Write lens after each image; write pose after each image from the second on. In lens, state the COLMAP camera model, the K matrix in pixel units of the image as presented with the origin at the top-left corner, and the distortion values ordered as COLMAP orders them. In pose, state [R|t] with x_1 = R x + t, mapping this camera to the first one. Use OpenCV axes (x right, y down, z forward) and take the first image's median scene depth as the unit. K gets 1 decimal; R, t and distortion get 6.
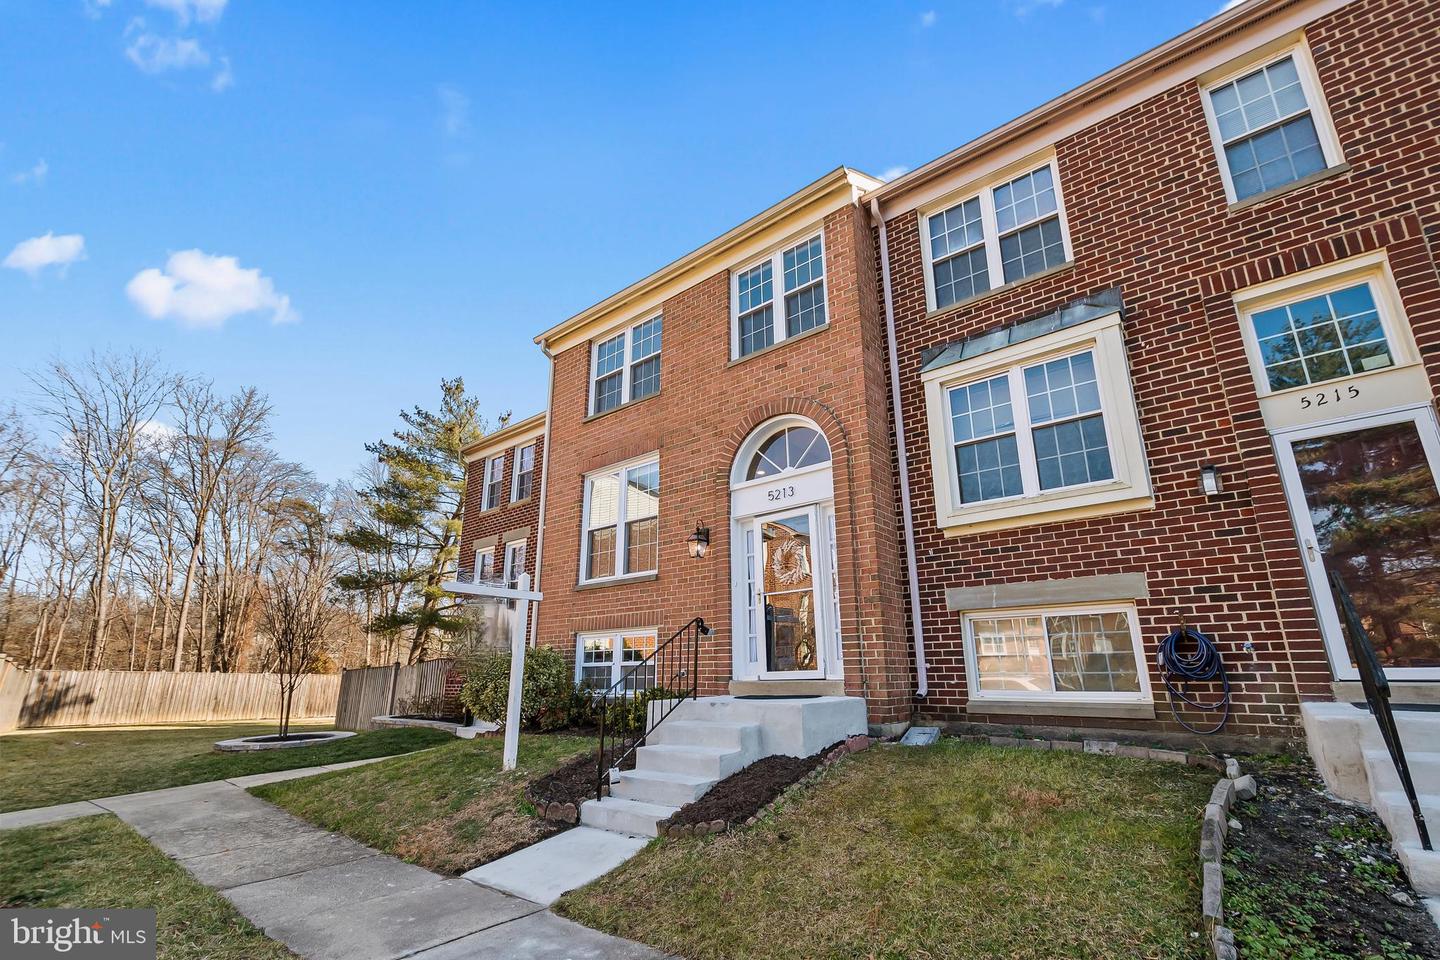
lens RADIAL K [[626.3, 0, 733.3], [0, 626.3, 500.9], [0, 0, 1]] dist [0.006239, -0.000093]
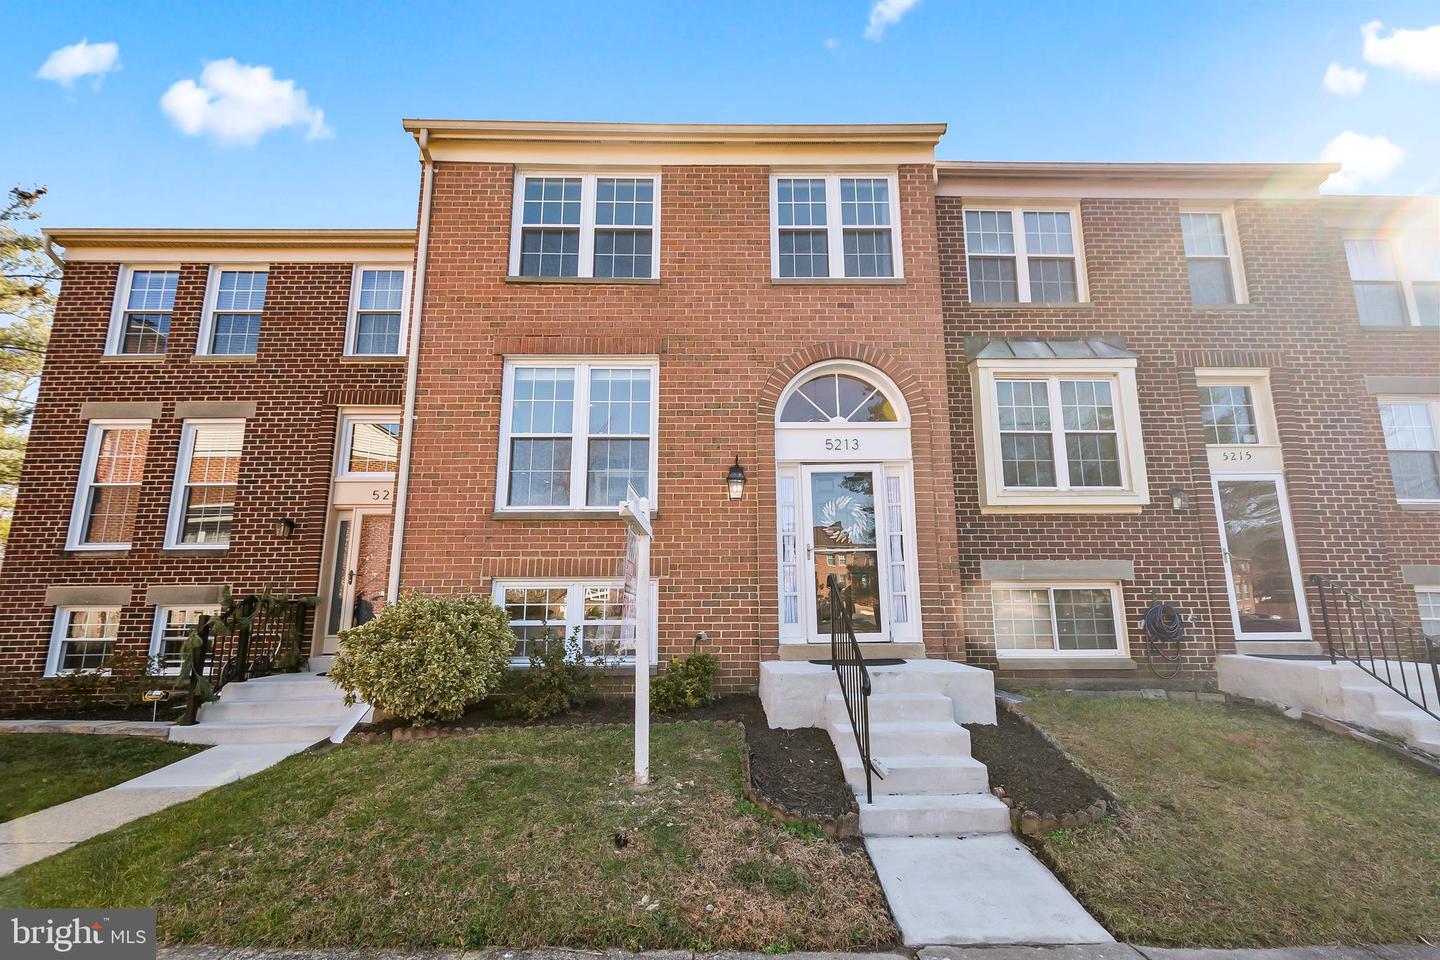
lens RADIAL K [[626.3, 0, 733.3], [0, 626.3, 500.9], [0, 0, 1]] dist [0.006239, -0.000093]
pose [[0.770765, 0.122016, 0.625327, -0.698324], [-0.171463, 0.985005, 0.019144, 0.091159], [-0.613614, -0.121976, 0.780128, 0.418603]]
